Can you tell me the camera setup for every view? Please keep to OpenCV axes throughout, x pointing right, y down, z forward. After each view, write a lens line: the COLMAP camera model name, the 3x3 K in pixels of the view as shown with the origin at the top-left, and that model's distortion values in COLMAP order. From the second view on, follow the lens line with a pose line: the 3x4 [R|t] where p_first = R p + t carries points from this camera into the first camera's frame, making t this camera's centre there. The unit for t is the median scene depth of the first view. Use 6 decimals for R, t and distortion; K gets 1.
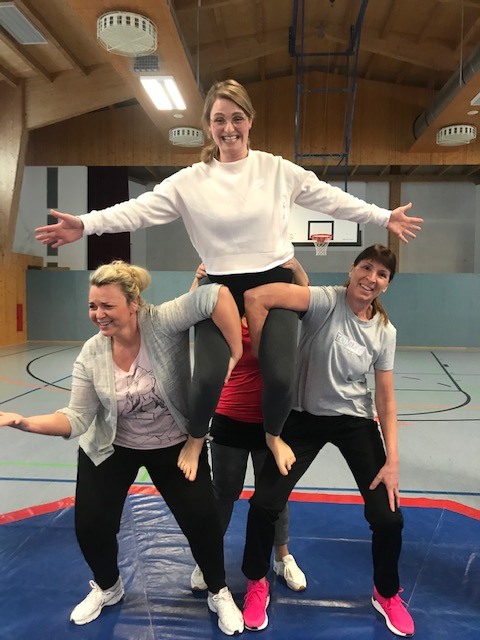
lens RADIAL K [[535.8, 0, 240.4], [0, 535.8, 318.0], [0, 0, 1]] dist [-0.016125, 0.032312]
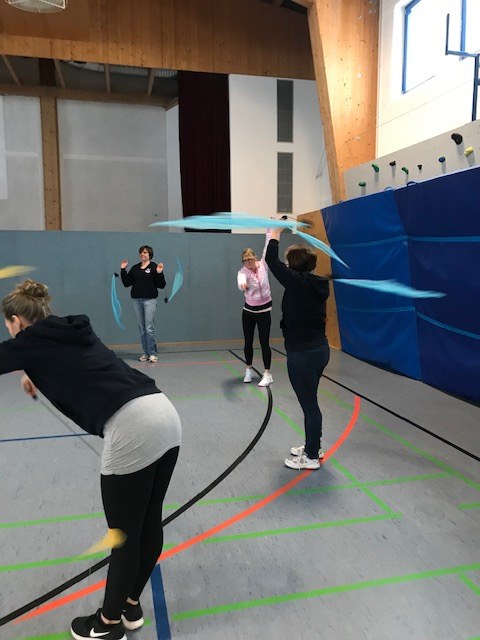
lens RADIAL K [[535.8, 0, 238.4], [0, 535.8, 318.1], [0, 0, 1]] dist [-0.016125, 0.032312]
pose [[0.955432, -0.042574, 0.292126, 0.404256], [0.024542, 0.997576, 0.065116, -0.016570], [-0.294190, -0.055045, 0.954161, 0.342747]]
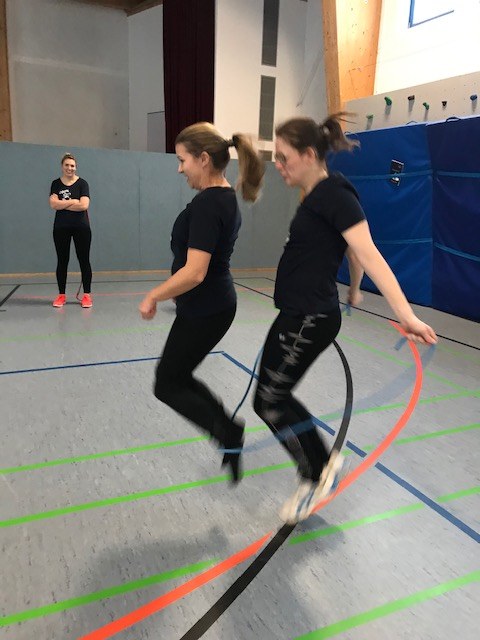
lens RADIAL K [[535.8, 0, 240.9], [0, 535.8, 323.1], [0, 0, 1]] dist [-0.016125, 0.032312]
pose [[0.877035, -0.084212, 0.472989, 0.284147], [-0.012710, 0.980106, 0.198067, -0.011738], [-0.480259, -0.179723, 0.858517, 0.384499]]
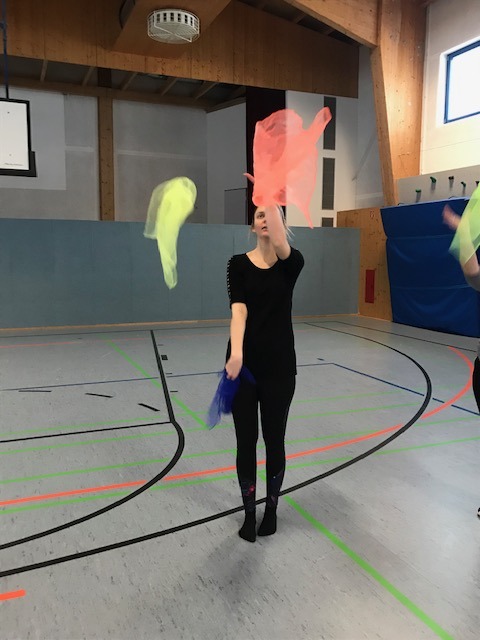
lens RADIAL K [[578.7, 0, 240.4], [0, 578.7, 319.4], [0, 0, 1]] dist [-0.003742, -0.008740]
pose [[0.899131, -0.056834, 0.433974, 0.121264], [0.023395, 0.996357, 0.082014, -0.013513], [-0.437054, -0.063589, 0.897185, 0.235219]]
